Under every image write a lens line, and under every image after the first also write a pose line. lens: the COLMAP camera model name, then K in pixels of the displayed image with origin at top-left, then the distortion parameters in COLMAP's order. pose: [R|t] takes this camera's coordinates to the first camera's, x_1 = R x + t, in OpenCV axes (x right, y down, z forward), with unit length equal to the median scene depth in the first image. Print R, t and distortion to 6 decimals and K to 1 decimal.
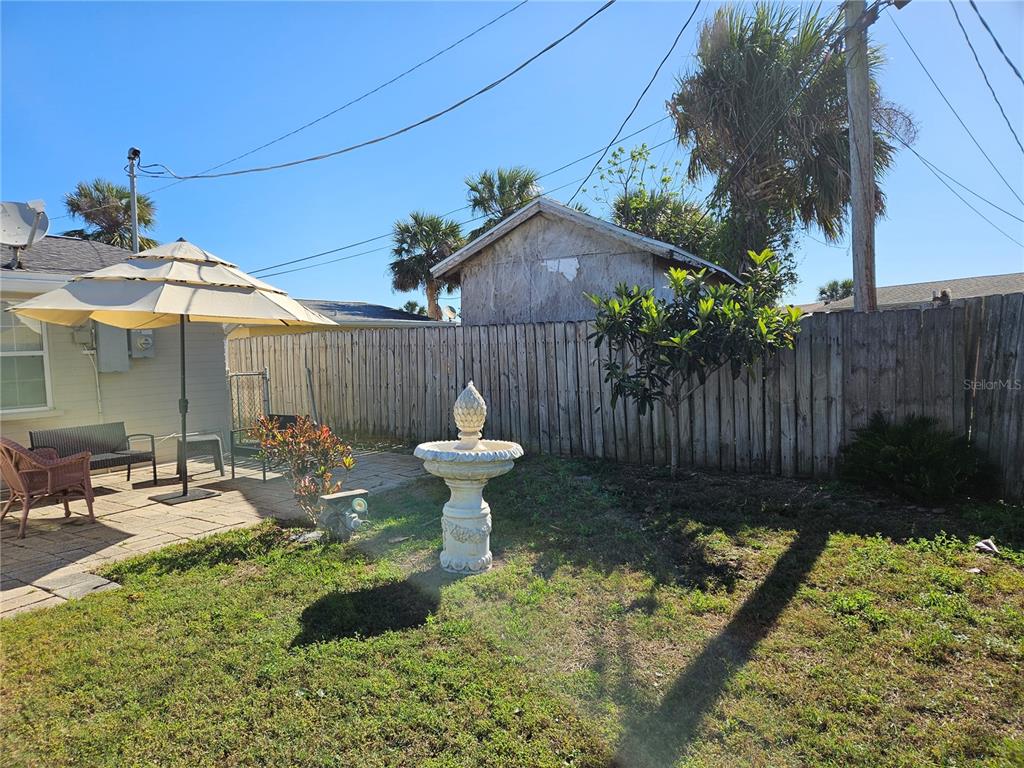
lens RADIAL K [[682.9, 0, 507.9], [0, 682.9, 383.4], [0, 0, 1]] dist [0.083182, -0.085149]
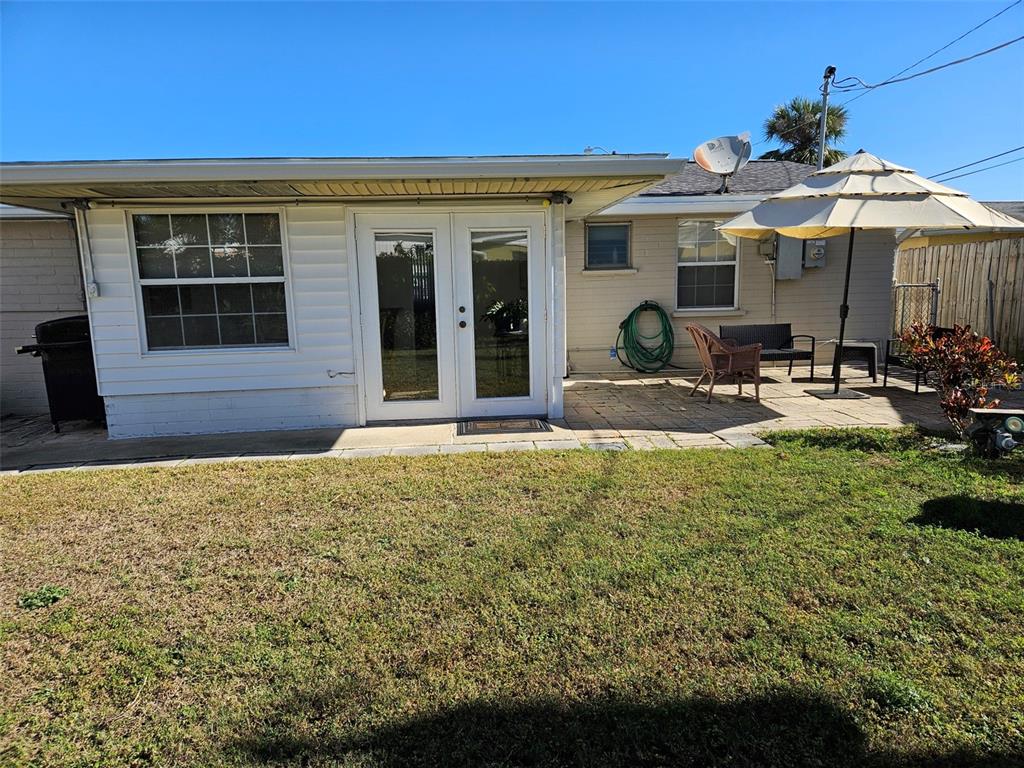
lens RADIAL K [[671.7, 0, 512.0], [0, 671.7, 384.0], [0, 0, 1]] dist [0.087052, -0.075866]
pose [[0.622008, 0.143329, -0.769781, 0.046198], [-0.044589, 0.987992, 0.147930, 0.009463], [0.781740, -0.057690, 0.620930, -0.073076]]
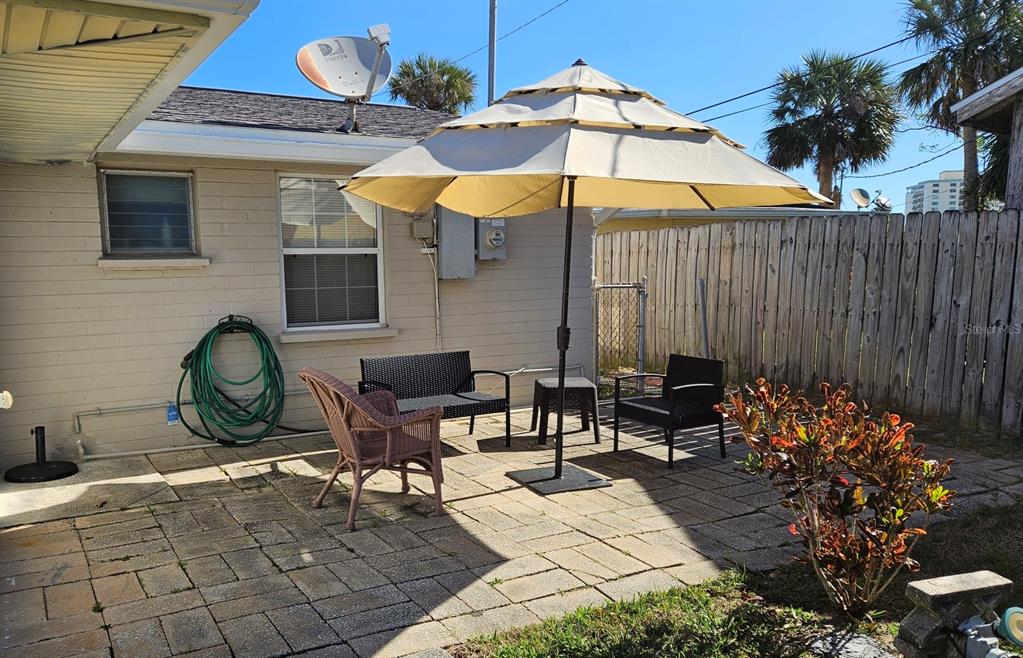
lens RADIAL K [[820.7, 0, 441.1], [0, 820.7, 352.7], [0, 0, 1]] dist [0.131098, -0.154410]
pose [[0.881831, 0.074037, -0.465718, -0.216799], [-0.040852, 0.995879, 0.080967, -0.010215], [0.469793, -0.052374, 0.881221, 0.287892]]
